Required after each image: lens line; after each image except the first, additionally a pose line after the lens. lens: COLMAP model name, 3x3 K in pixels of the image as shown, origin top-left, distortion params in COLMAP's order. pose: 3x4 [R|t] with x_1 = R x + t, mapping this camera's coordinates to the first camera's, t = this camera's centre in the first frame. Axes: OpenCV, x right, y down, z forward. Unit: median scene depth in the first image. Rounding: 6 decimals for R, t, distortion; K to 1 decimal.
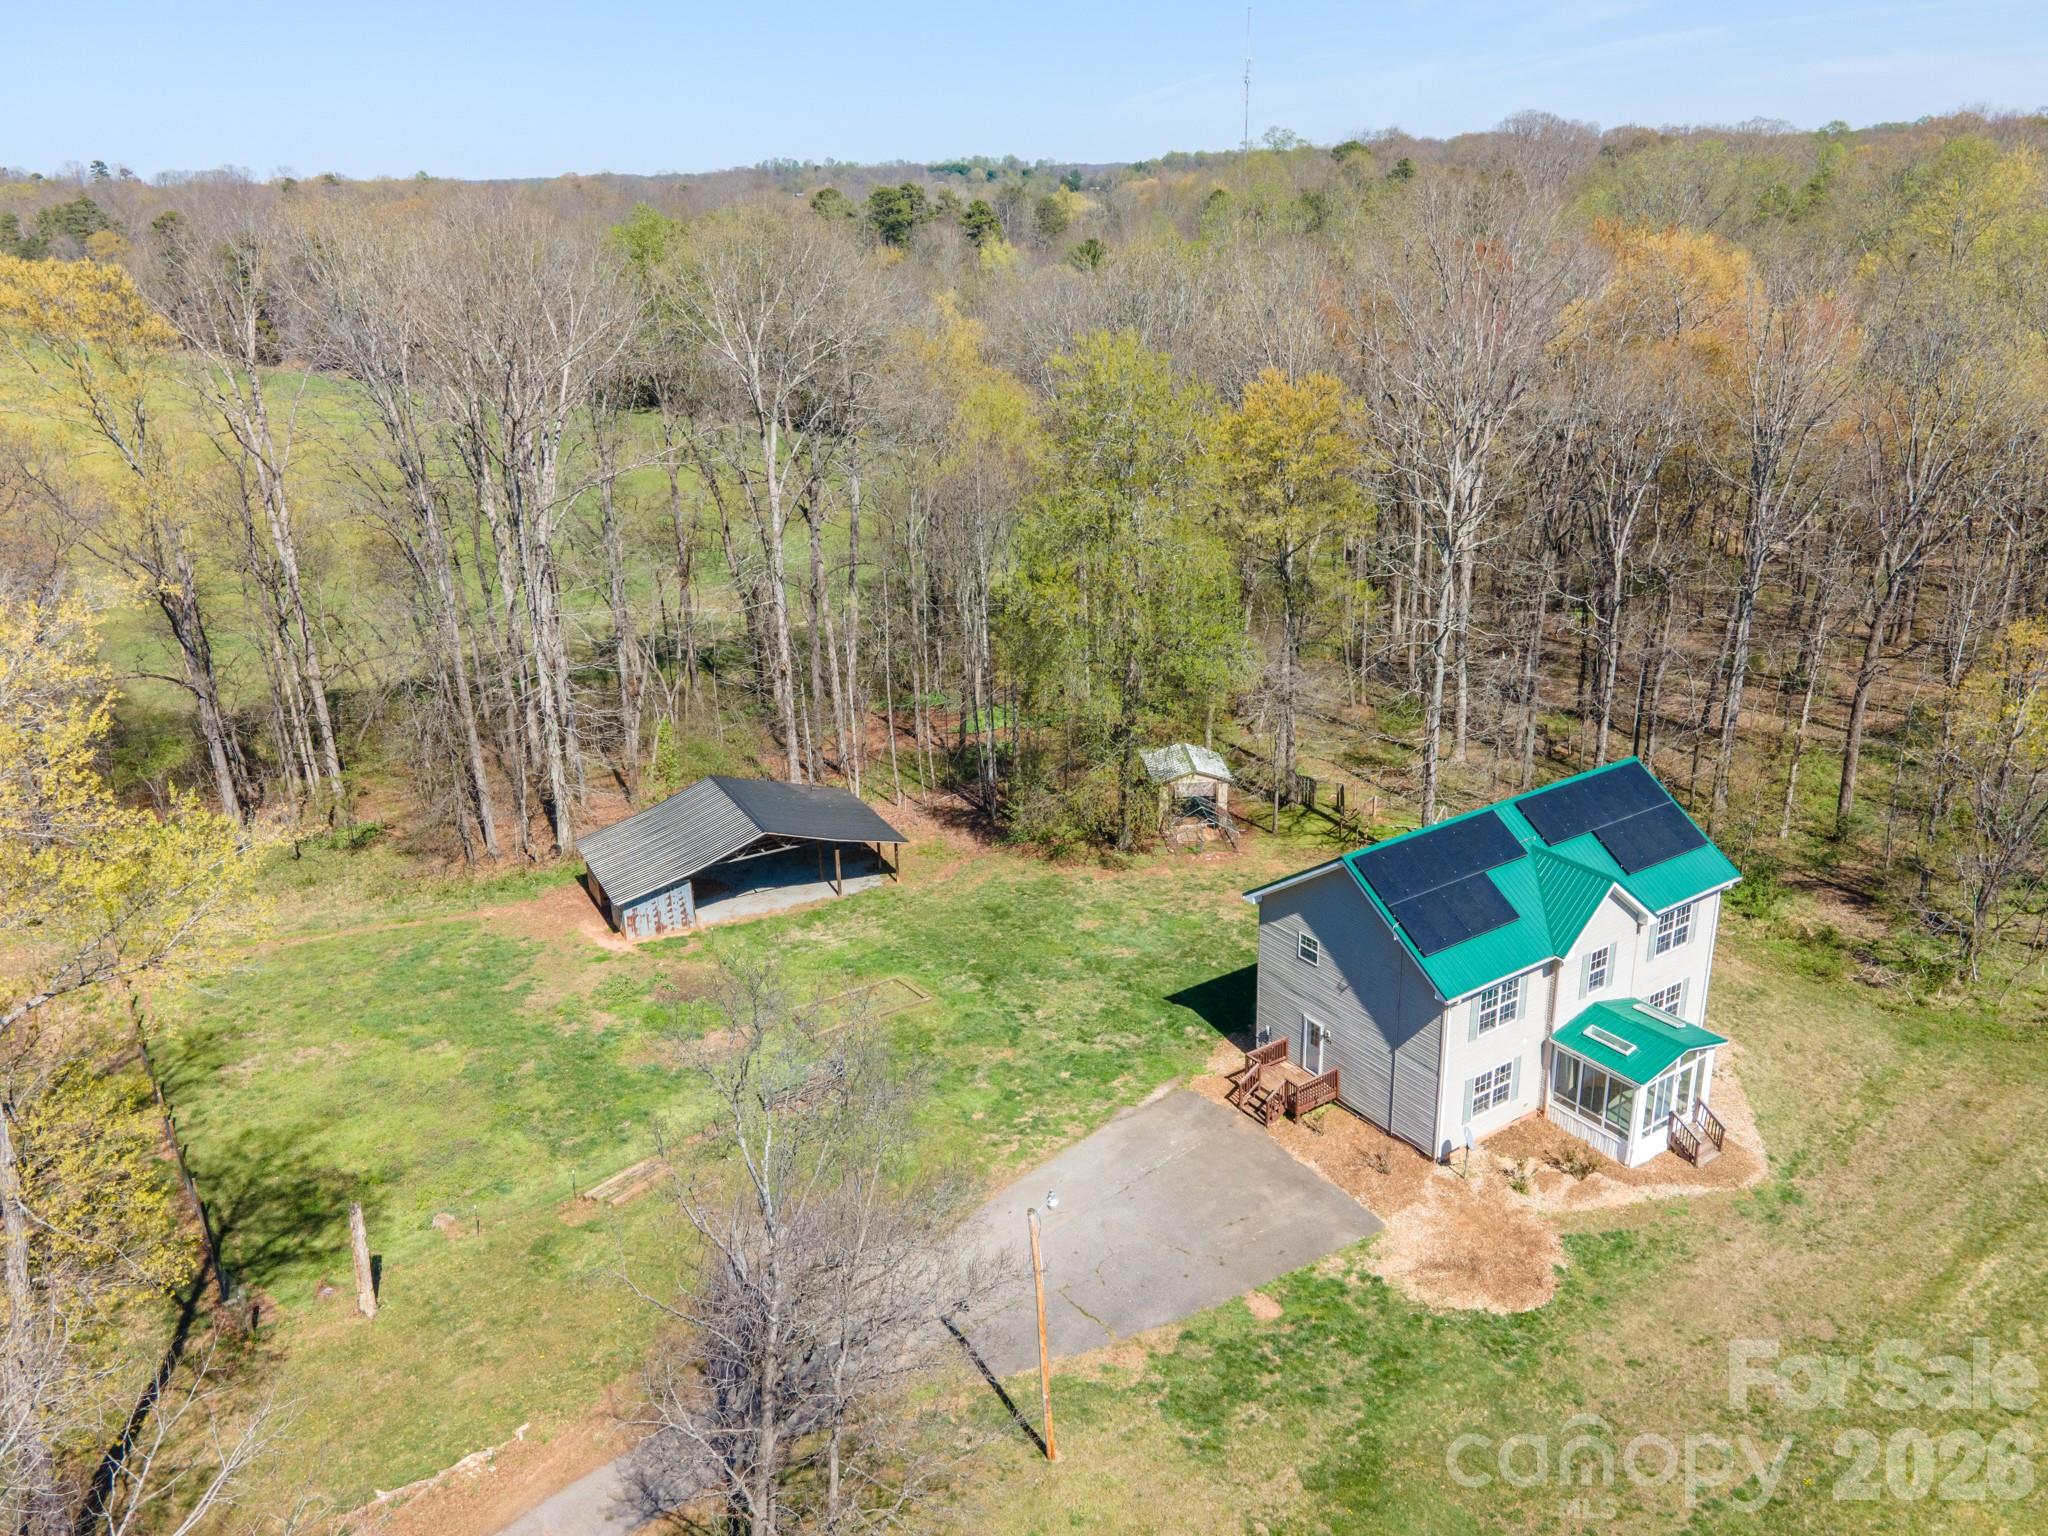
lens RADIAL K [[1518.9, 0, 1024.0], [0, 1518.9, 768.0], [0, 0, 1]] dist [-0.005826, 0.074539]
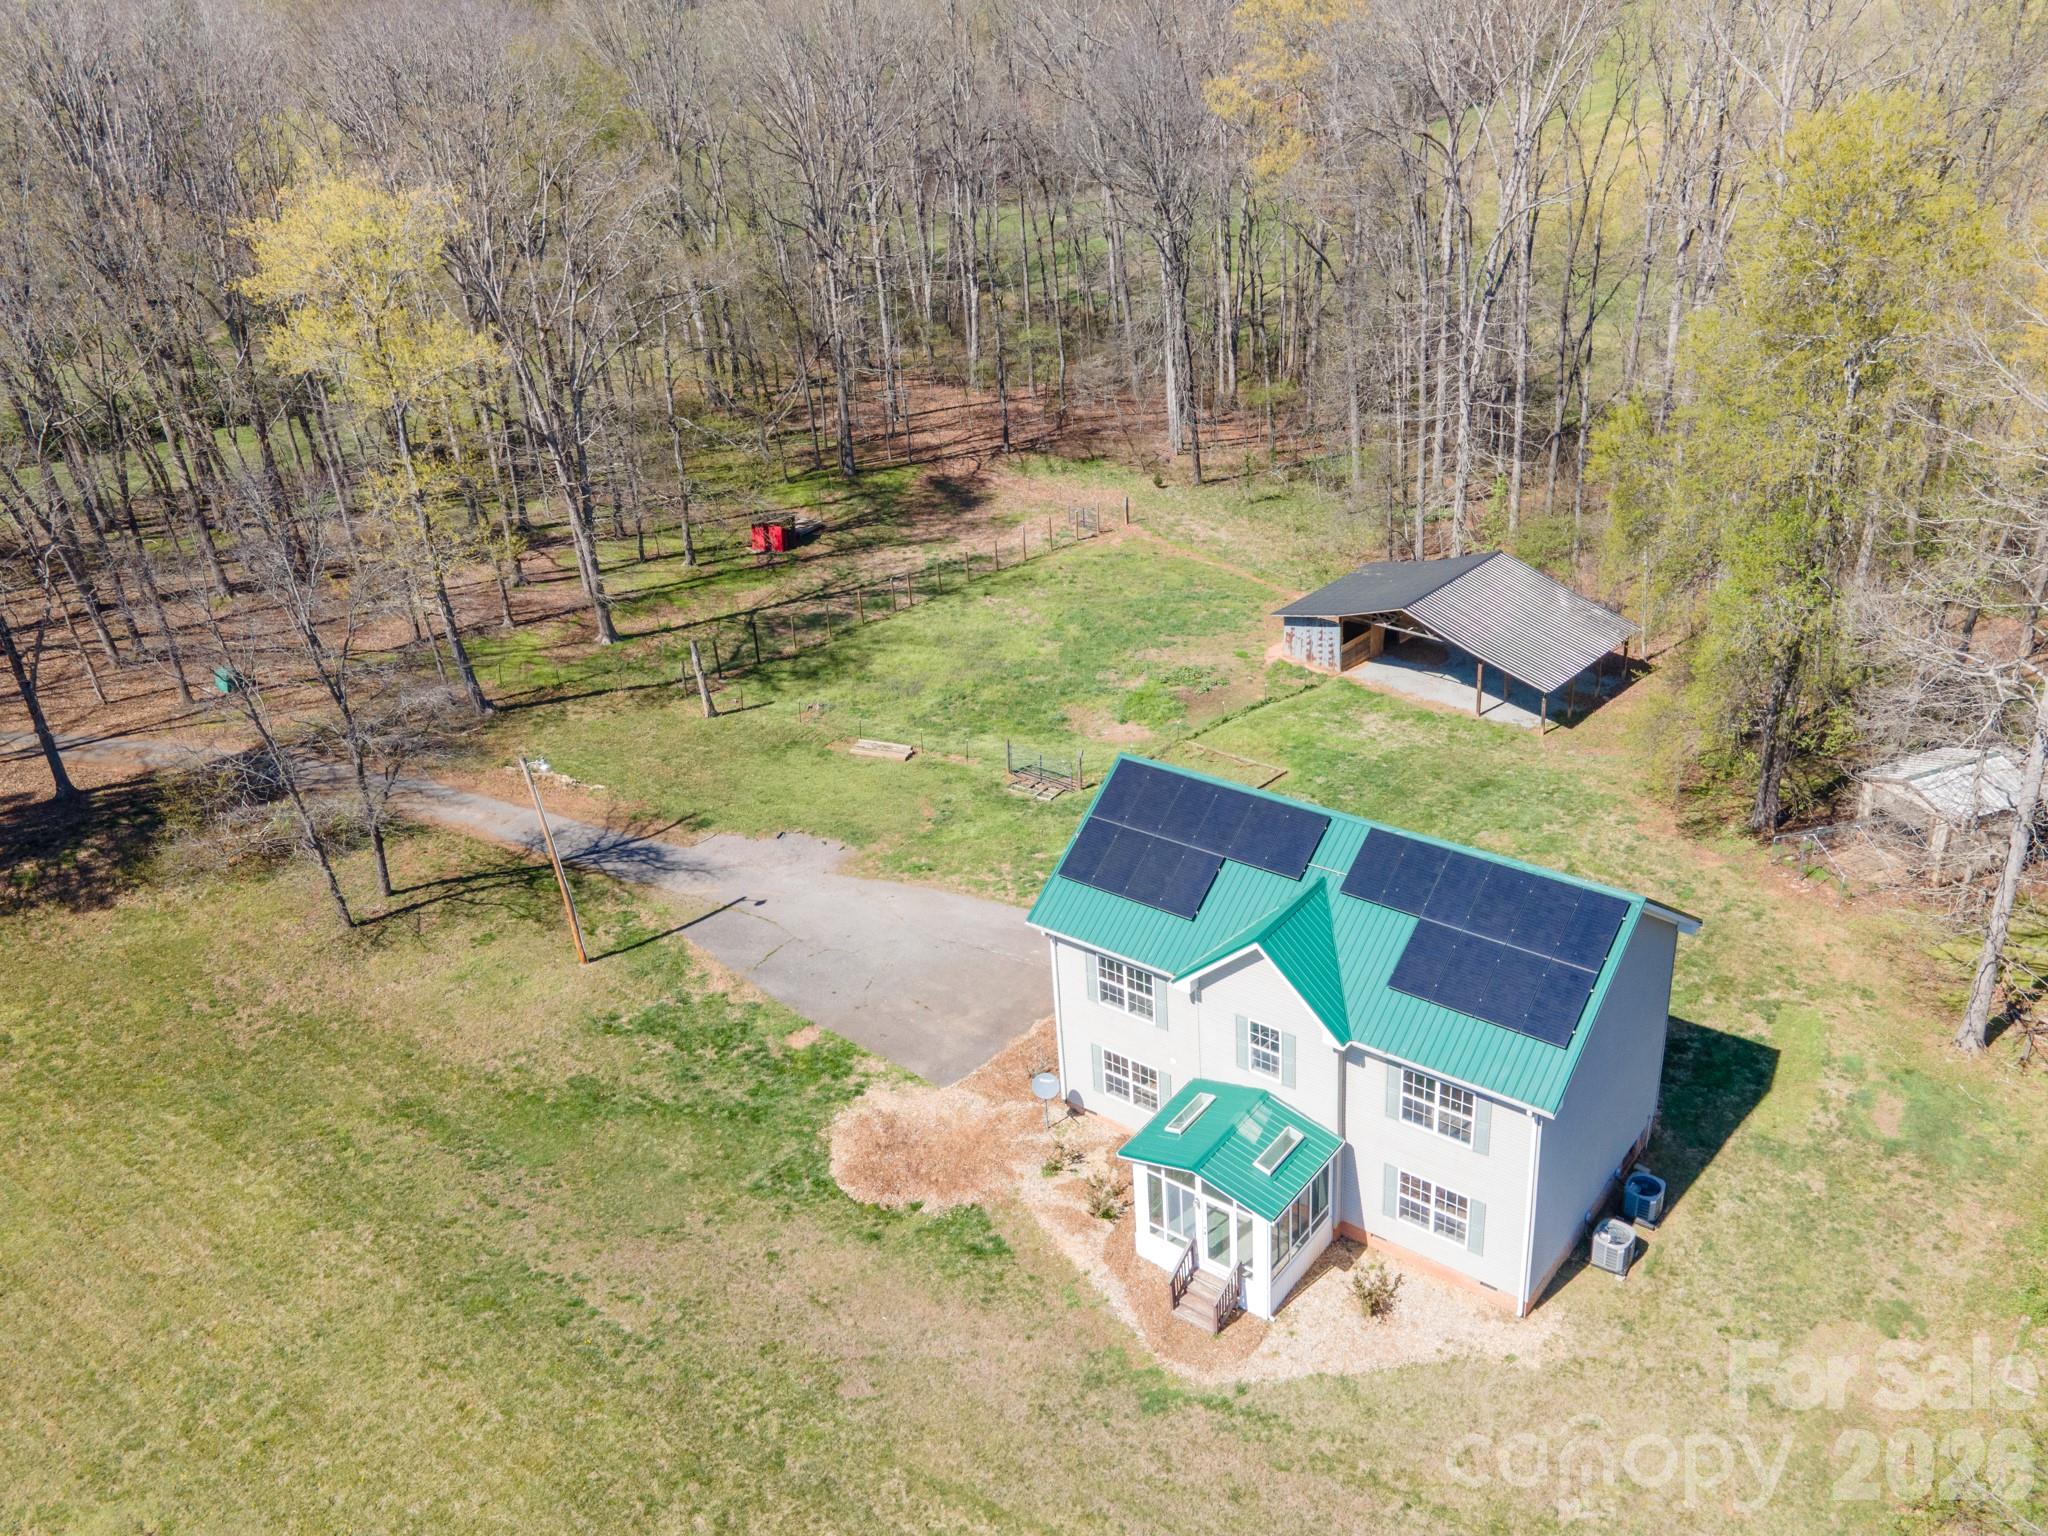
lens RADIAL K [[1641.3, 0, 1024.0], [0, 1641.3, 768.0], [0, 0, 1]] dist [0.012548, -0.000032]
pose [[0.325417, 0.442996, -0.835379, 0.971051], [-0.285881, 0.888214, 0.359651, -0.253900], [0.901319, 0.121782, 0.415684, 0.545438]]
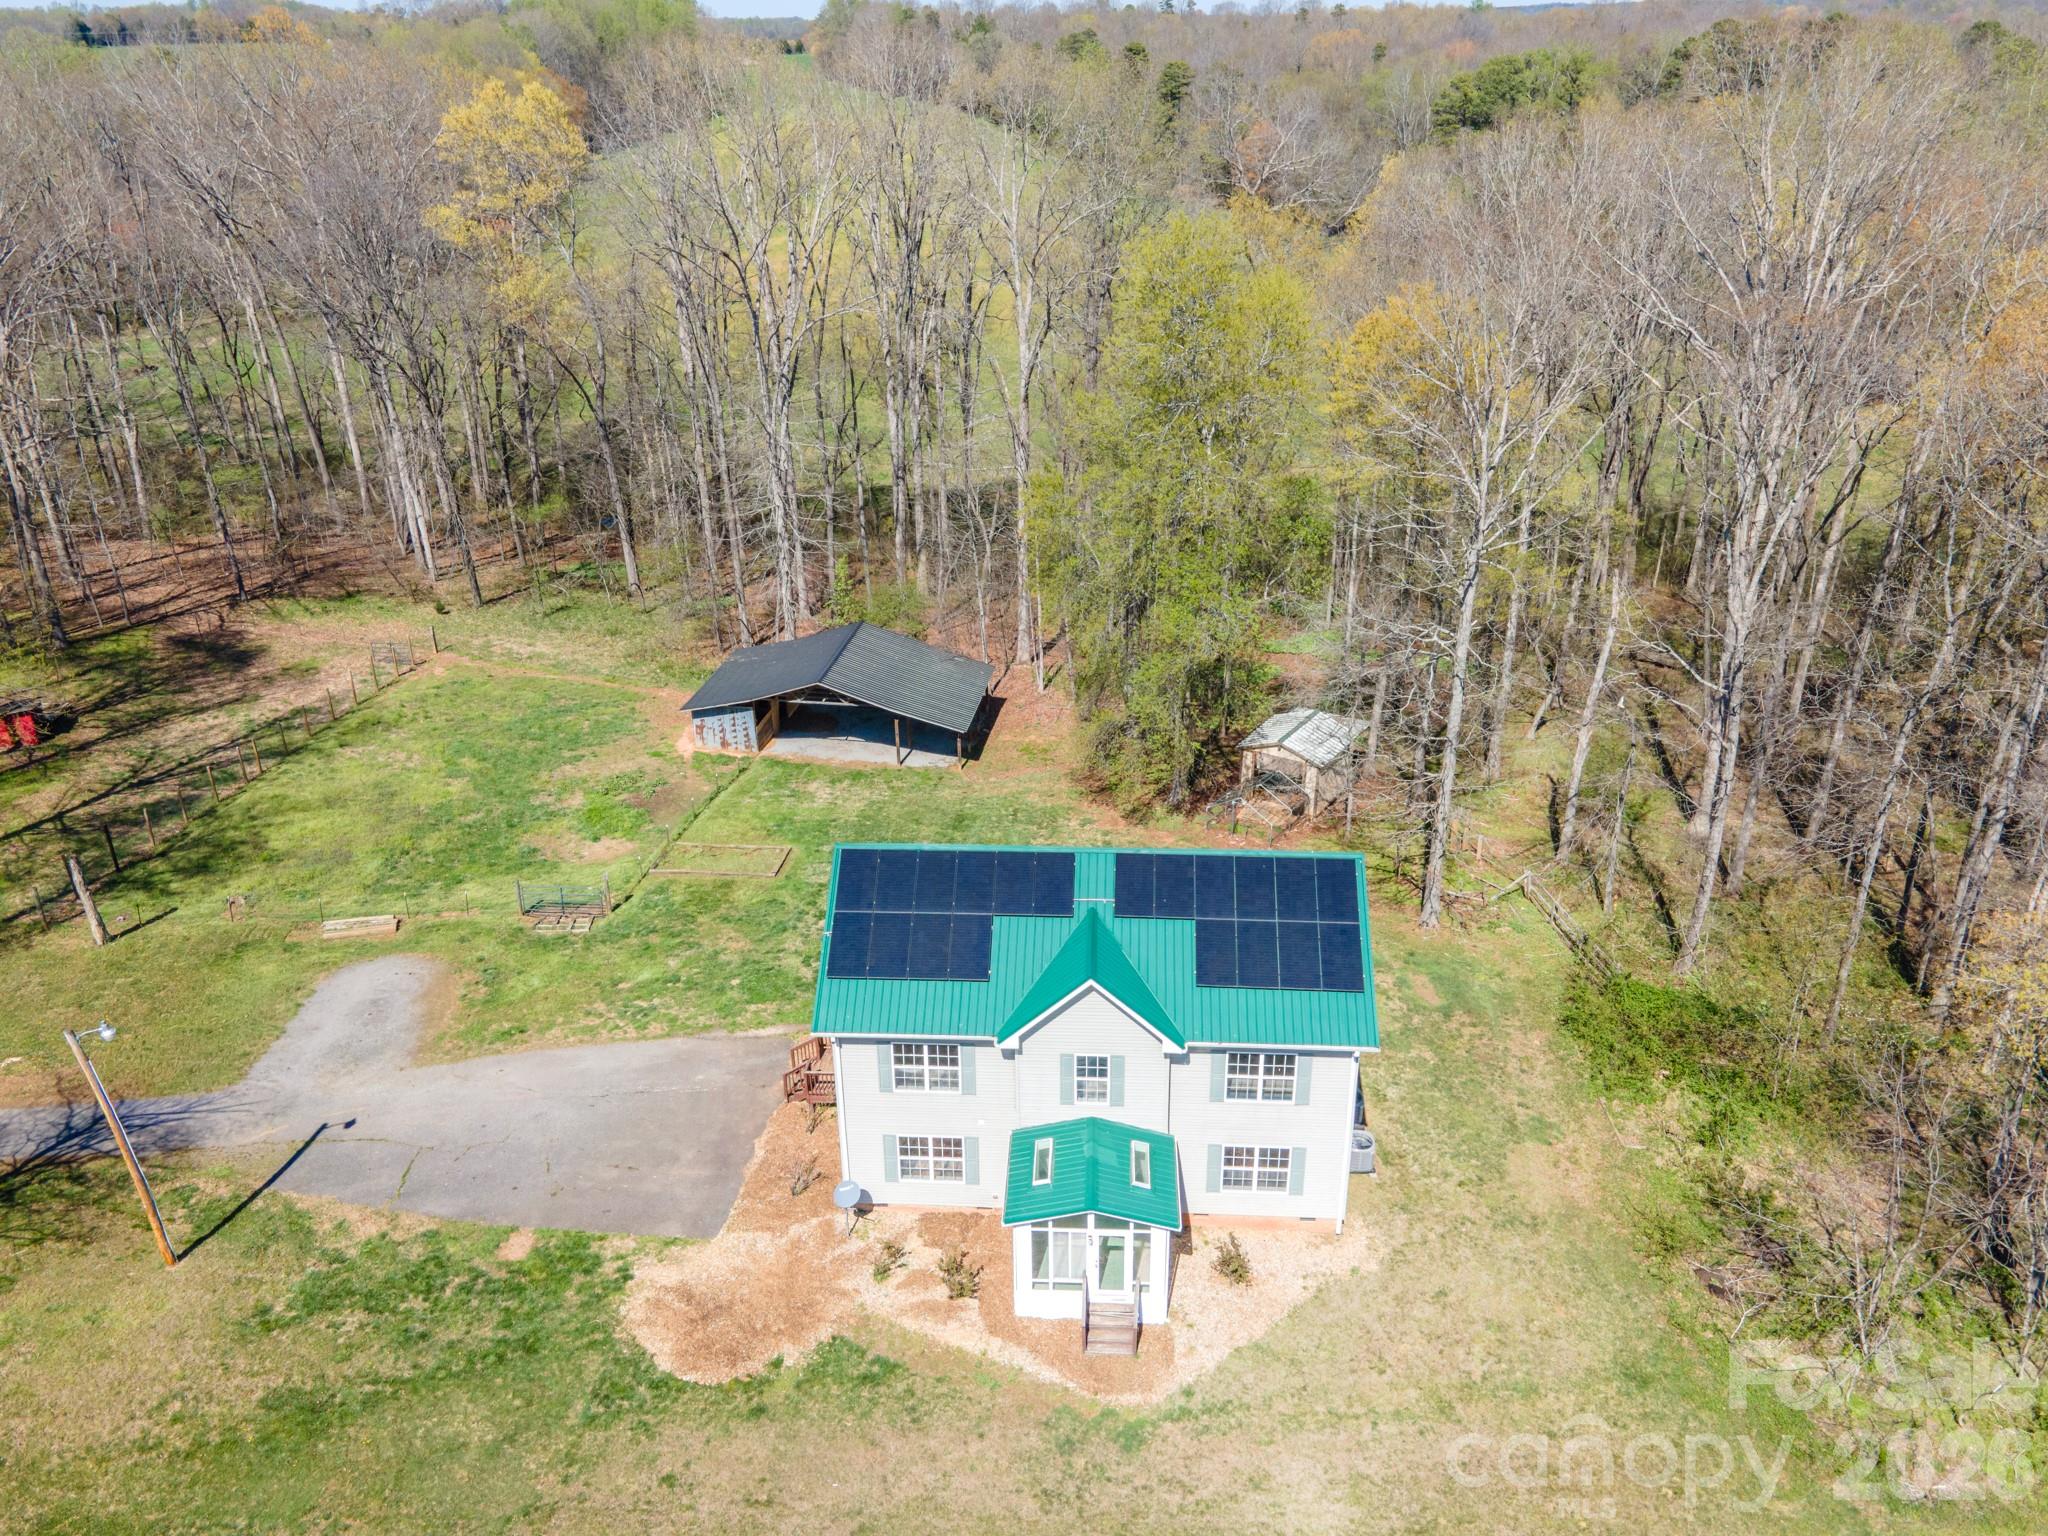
lens RADIAL K [[1518.9, 0, 1024.0], [0, 1518.9, 768.0], [0, 0, 1]] dist [-0.005826, 0.074539]
pose [[0.803852, 0.279946, -0.524835, 0.732510], [-0.228865, 0.959966, 0.161509, -0.146953], [0.549038, -0.009713, 0.835741, 0.321621]]
